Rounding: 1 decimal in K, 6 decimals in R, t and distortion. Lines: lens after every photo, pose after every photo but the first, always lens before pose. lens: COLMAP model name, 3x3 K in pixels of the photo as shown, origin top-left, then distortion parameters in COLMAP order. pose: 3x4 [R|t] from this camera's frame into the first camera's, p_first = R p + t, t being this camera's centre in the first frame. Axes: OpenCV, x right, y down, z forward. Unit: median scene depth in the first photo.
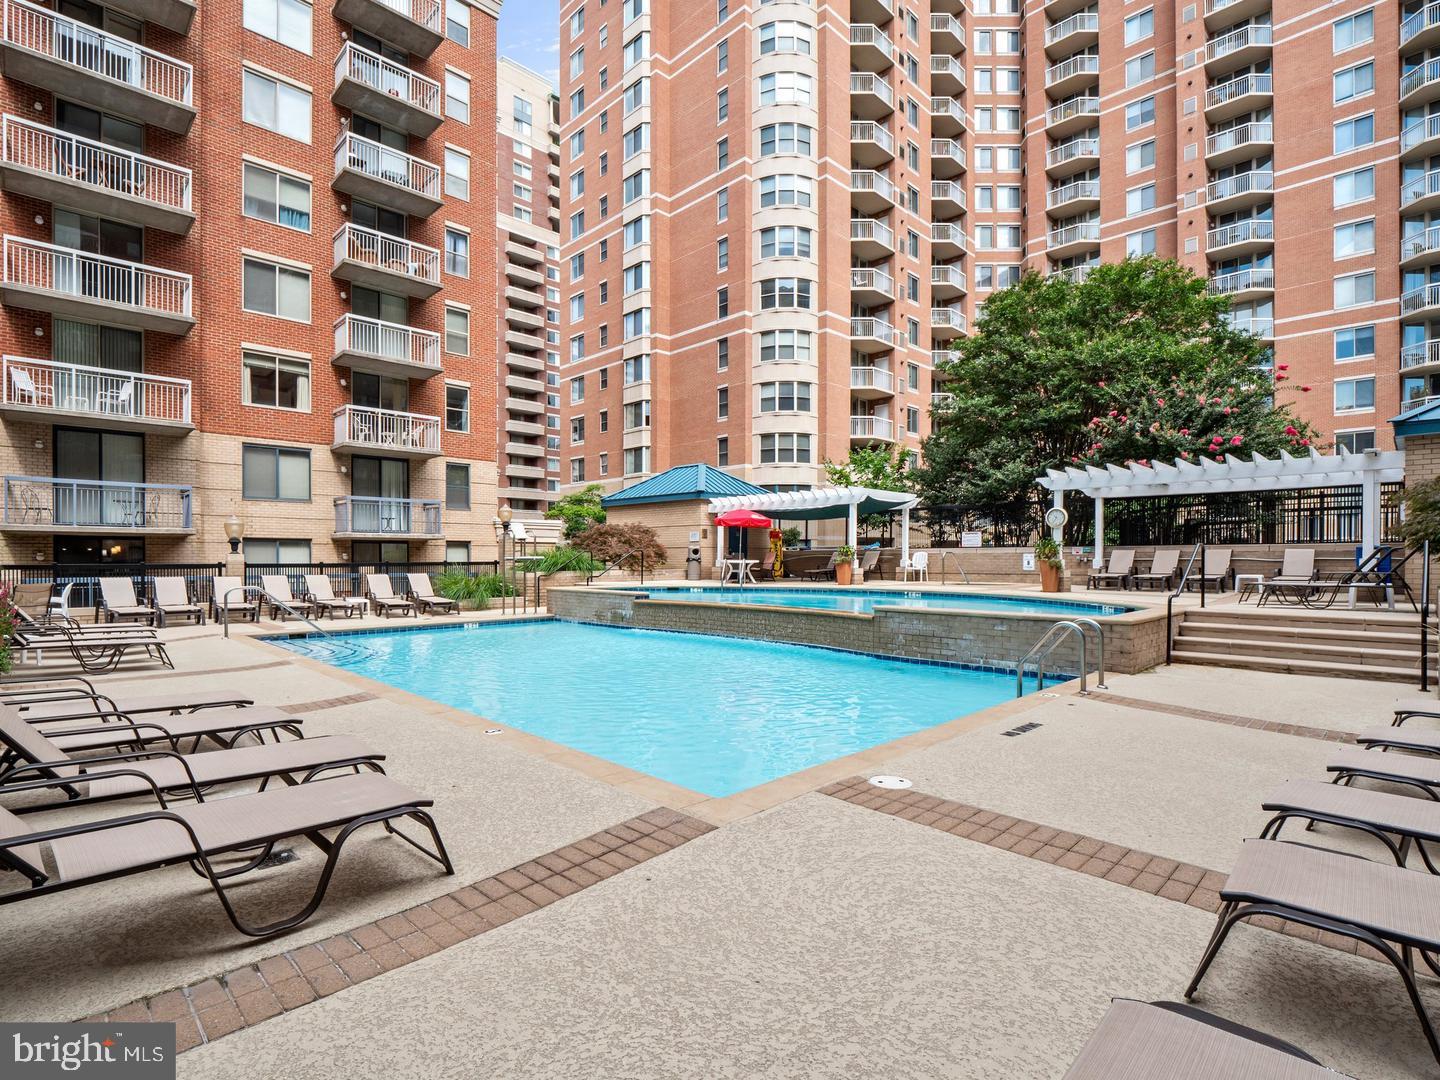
lens RADIAL K [[707.9, 0, 695.3], [0, 707.9, 562.9], [0, 0, 1]] dist [-0.015752, 0.000794]
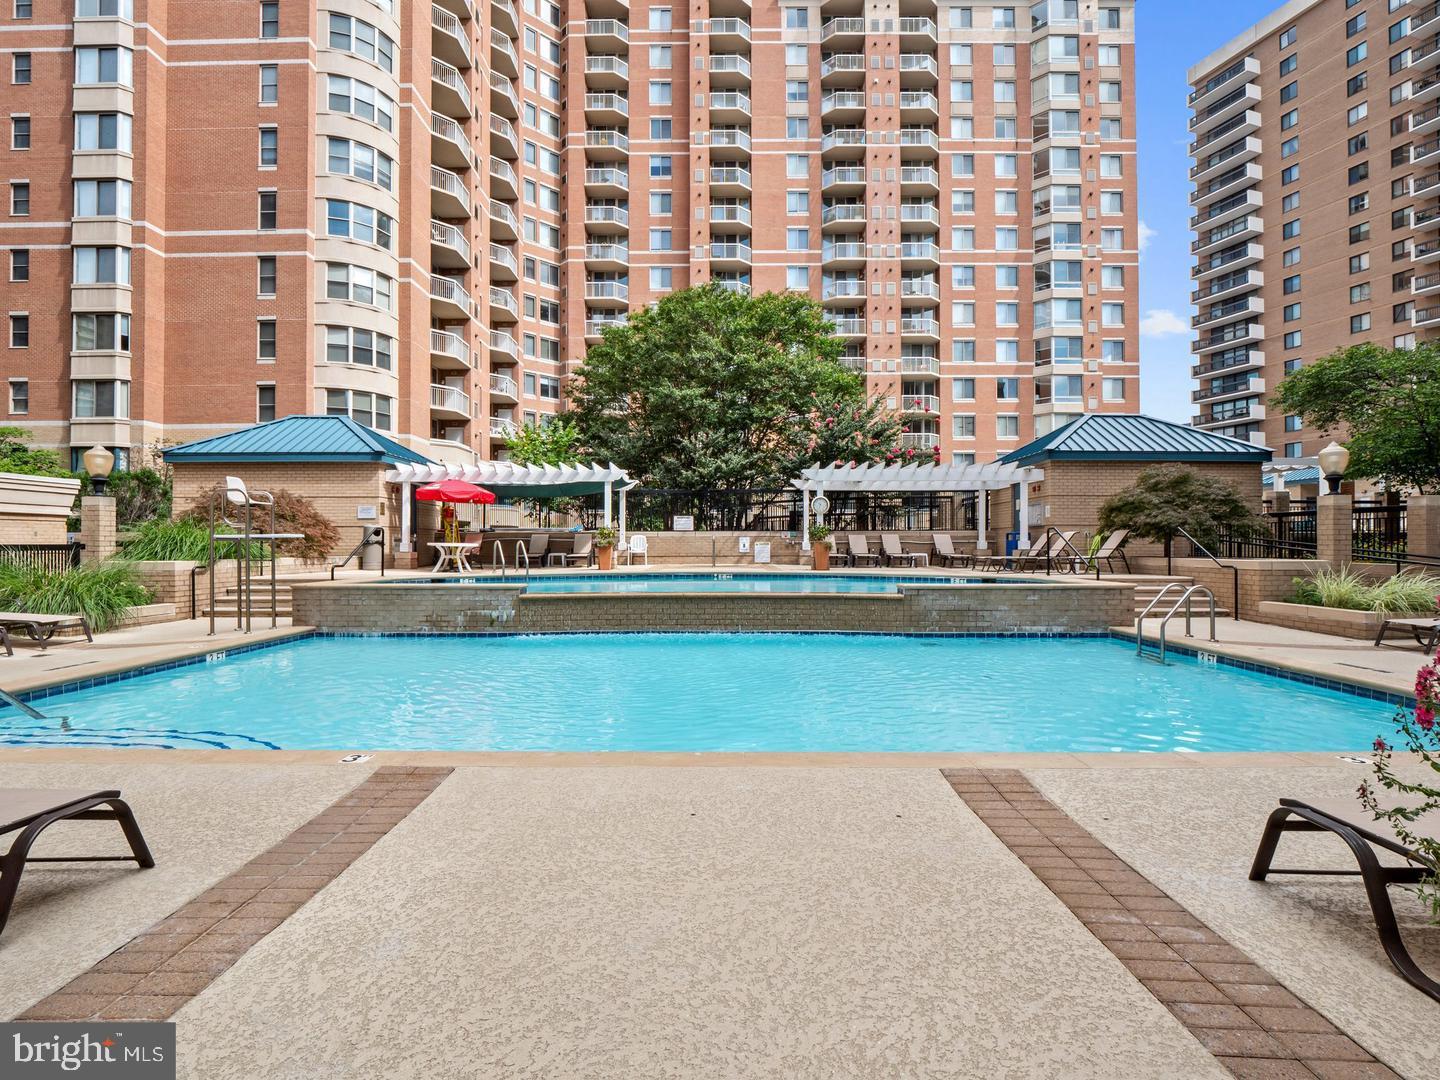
lens RADIAL K [[707.9, 0, 715.8], [0, 707.9, 539.8], [0, 0, 1]] dist [-0.015752, 0.000794]
pose [[0.699115, 0.005192, 0.714991, -0.165969], [0.005579, 0.999904, -0.012716, 0.002322], [-0.714988, 0.012879, 0.699018, 0.127369]]
